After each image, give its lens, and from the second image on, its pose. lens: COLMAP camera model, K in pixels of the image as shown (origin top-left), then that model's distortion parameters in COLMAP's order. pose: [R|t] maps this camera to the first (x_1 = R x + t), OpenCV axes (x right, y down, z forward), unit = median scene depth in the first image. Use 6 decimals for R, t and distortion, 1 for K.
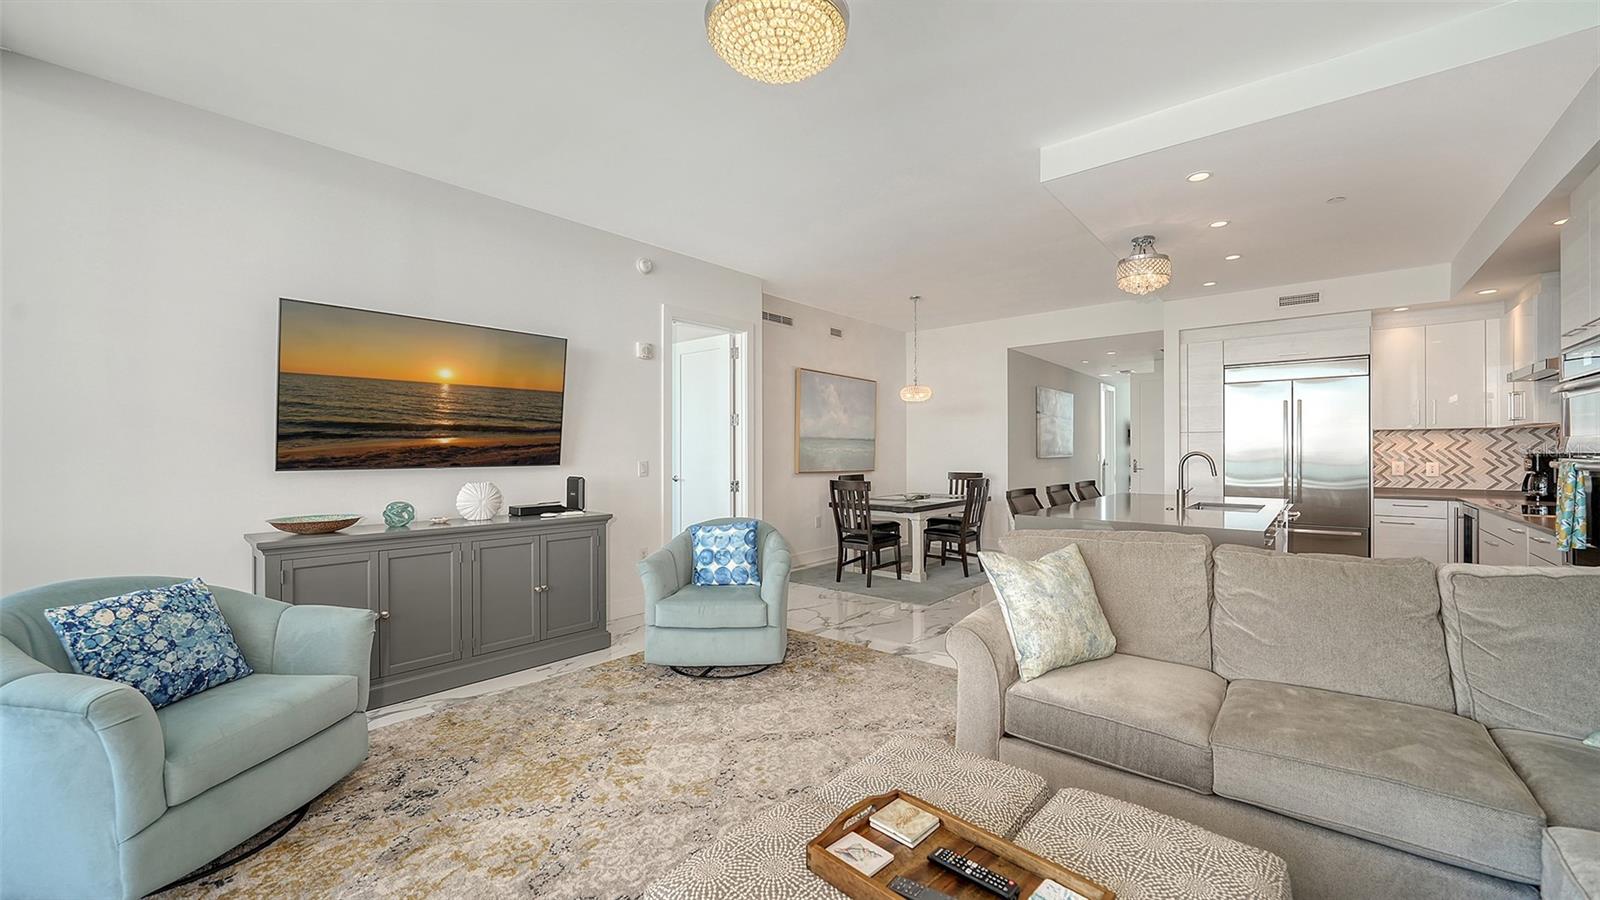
lens RADIAL K [[621.2, 0, 807.7], [0, 621.2, 448.3], [0, 0, 1]] dist [-0.019611, 0.004688]
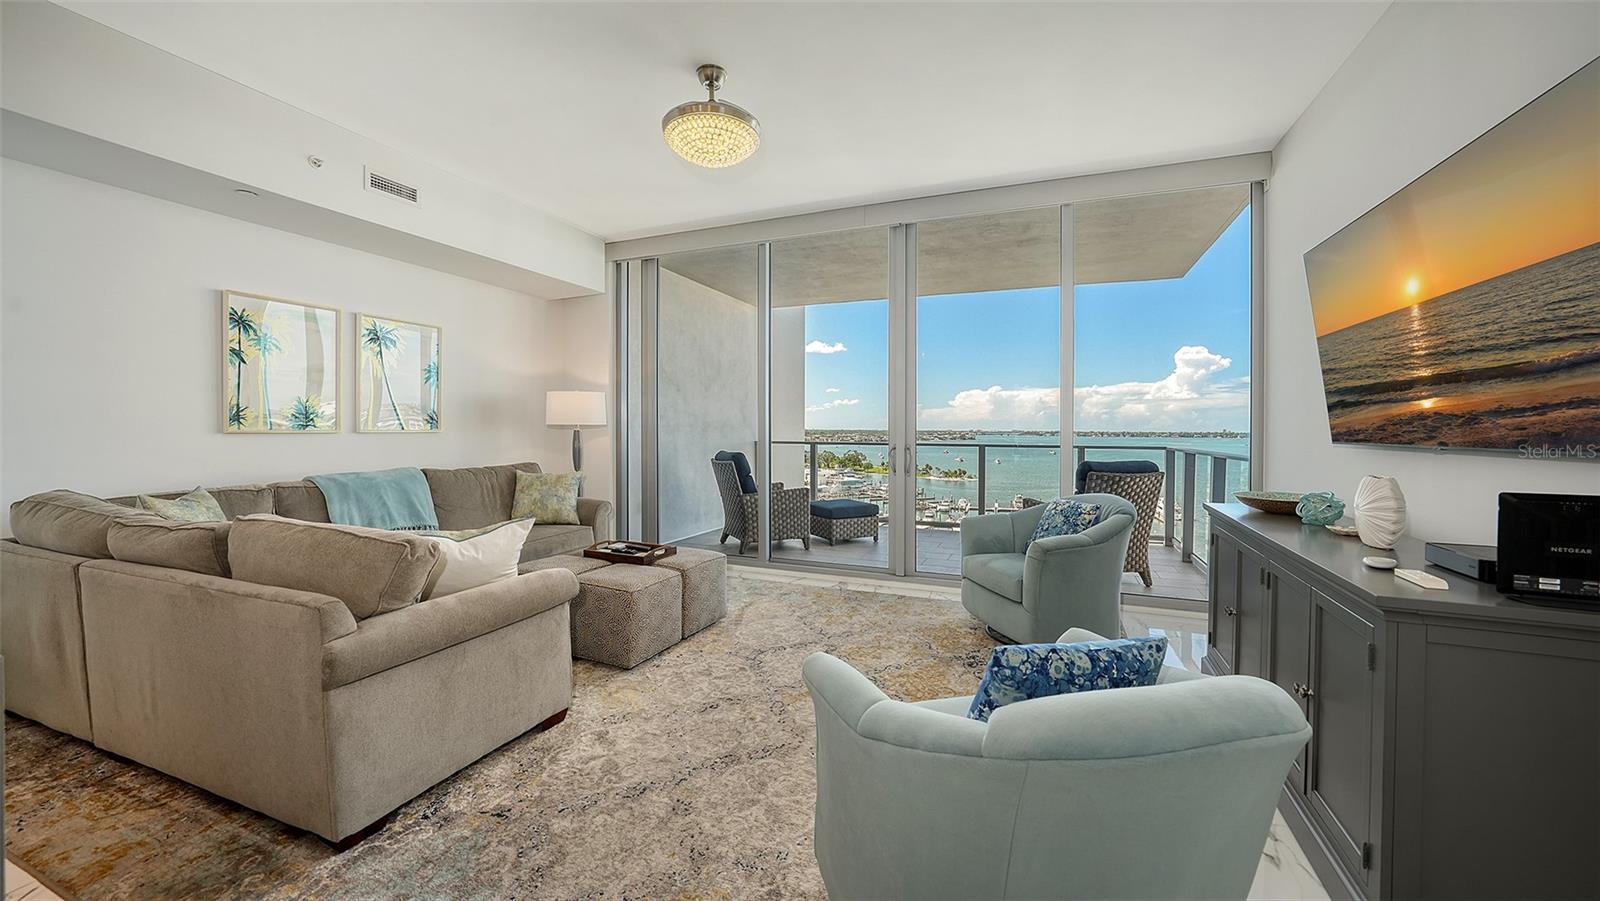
lens RADIAL K [[596.9, 0, 798.5], [0, 596.9, 425.4], [0, 0, 1]] dist [-0.021920, 0.000232]
pose [[-0.952718, -0.003395, -0.303836, 0.088902], [-0.000893, 0.999965, -0.008374, 0.009024], [0.303853, -0.007707, -0.952688, 1.000553]]
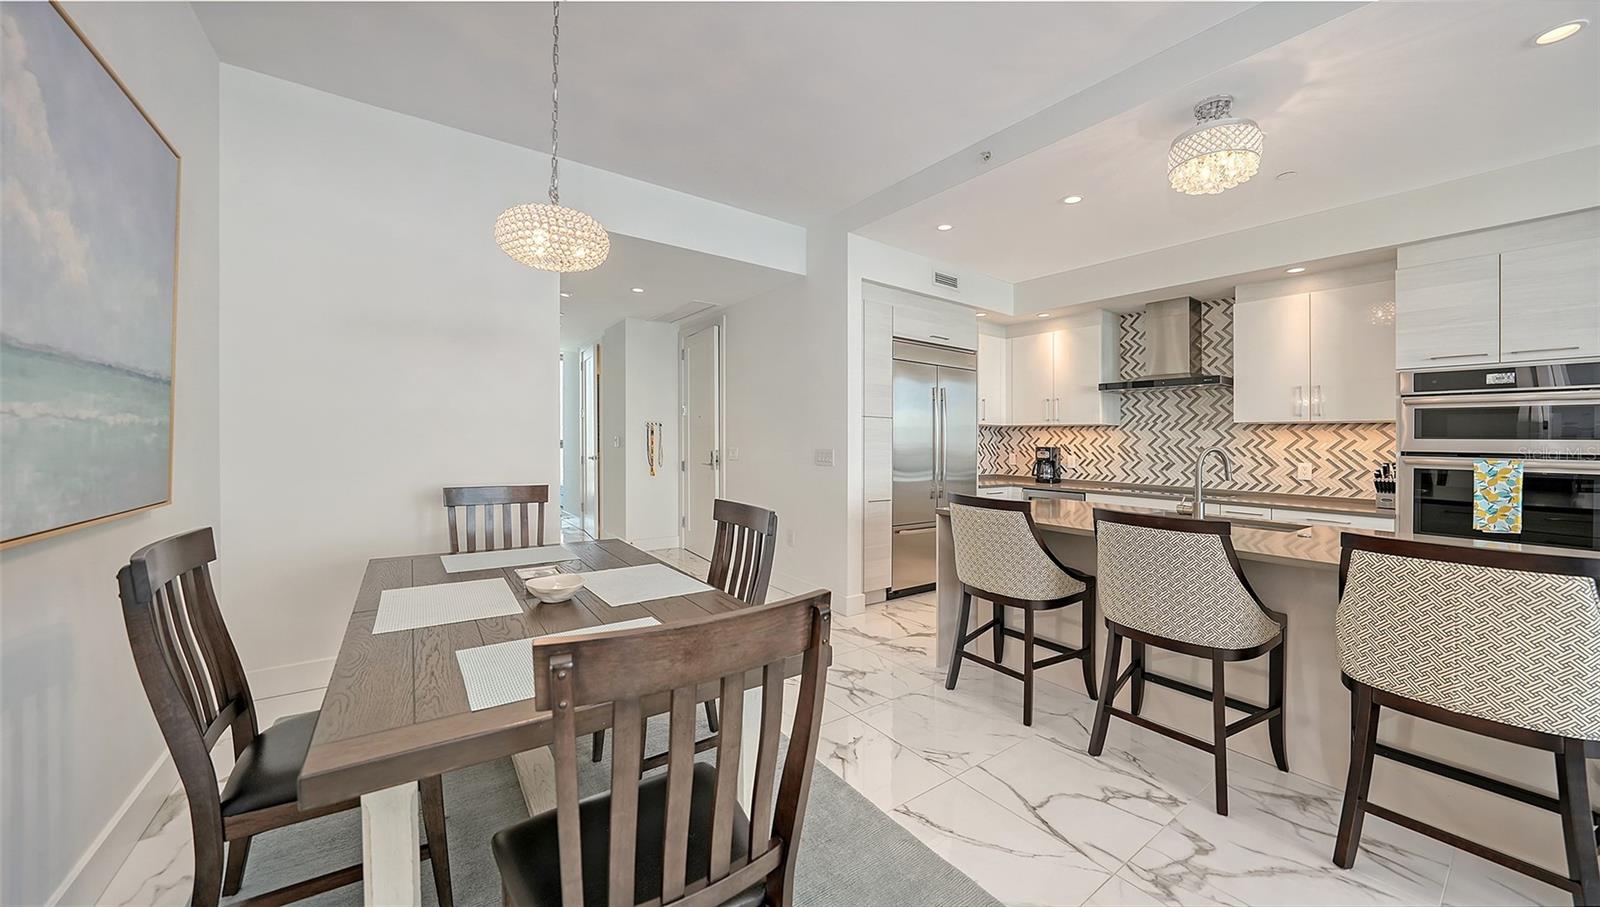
lens RADIAL K [[555.4, 0, 819.2], [0, 555.4, 438.1], [0, 0, 1]] dist [-0.007508, 0.000643]
pose [[0.230317, 0.012053, 0.973041, -0.082899], [-0.023500, 0.999701, -0.006821, 0.008393], [-0.972832, -0.021296, 0.230532, 1.103289]]
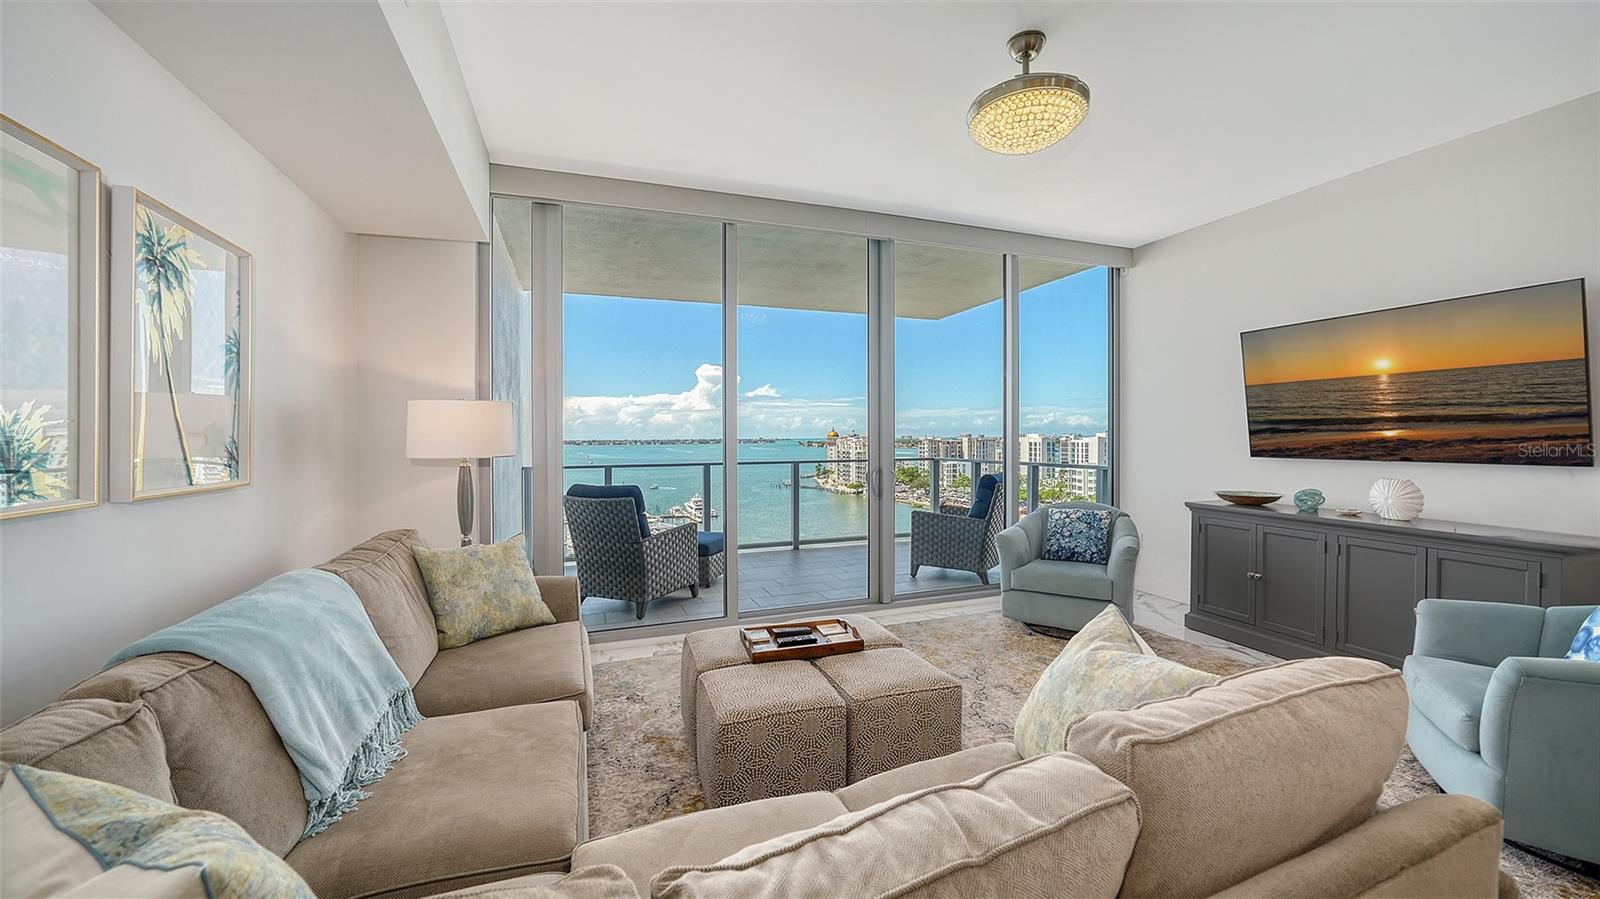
lens RADIAL K [[609.4, 0, 792.1], [0, 609.4, 426.4], [0, 0, 1]] dist [-0.005839, 0.000704]
pose [[-0.504182, -0.006992, -0.863569, 0.520657], [0.013752, 0.999775, -0.016124, -0.015536], [0.863488, -0.020006, -0.503973, 0.506544]]
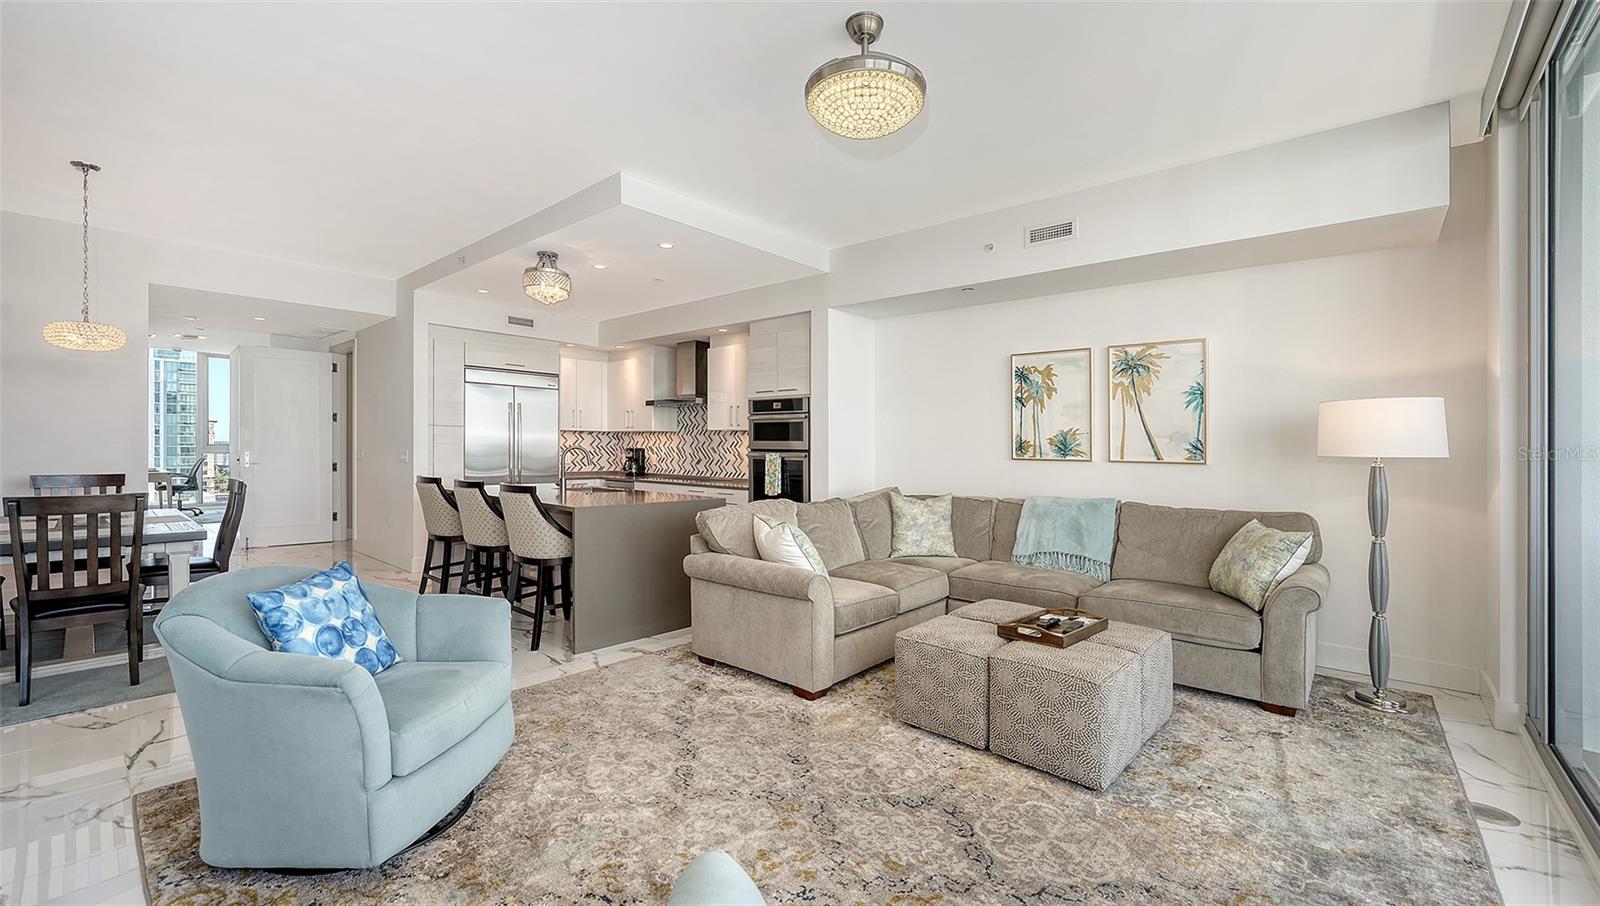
lens RADIAL K [[647.1, 0, 799.9], [0, 647.1, 446.2], [0, 0, 1]] dist [-0.009469, -0.000113]
pose [[0.025355, 0.005735, 0.999662, -0.535006], [-0.019209, 0.999802, -0.005248, 0.003430], [-0.999494, -0.019069, 0.025460, 0.450305]]
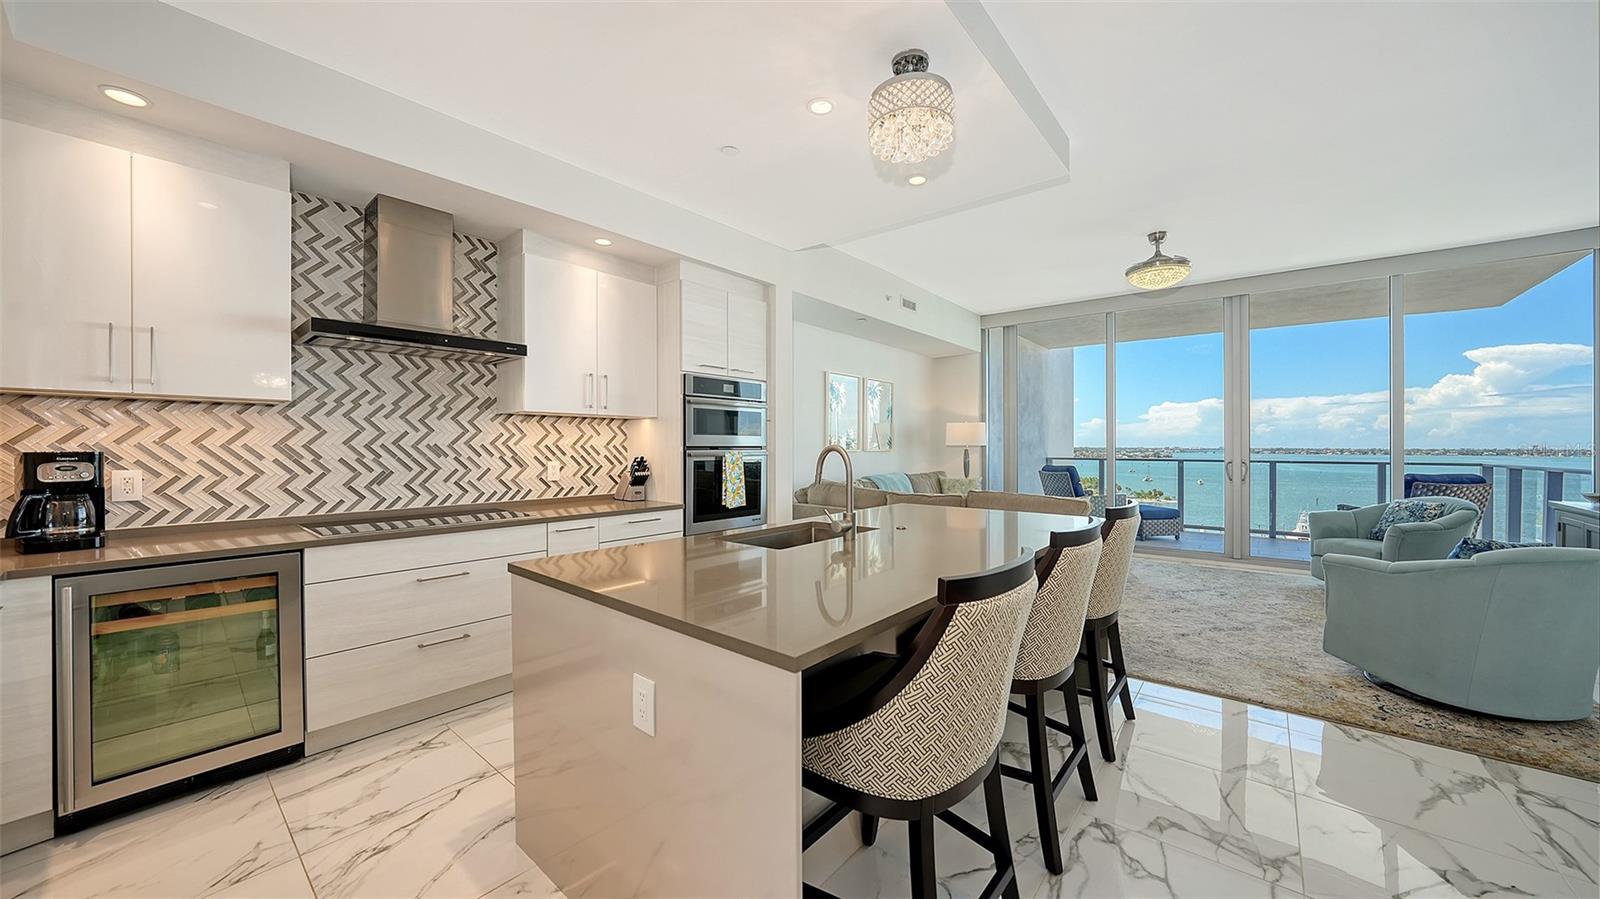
lens RADIAL K [[566.0, 0, 802.4], [0, 566.0, 436.6], [0, 0, 1]] dist [-0.019902, 0.002009]
pose [[-0.999993, 0.001663, -0.003475, 0.564554], [0.001733, 0.999793, -0.020288, 0.006175], [0.003440, -0.020294, -0.999788, 1.321055]]
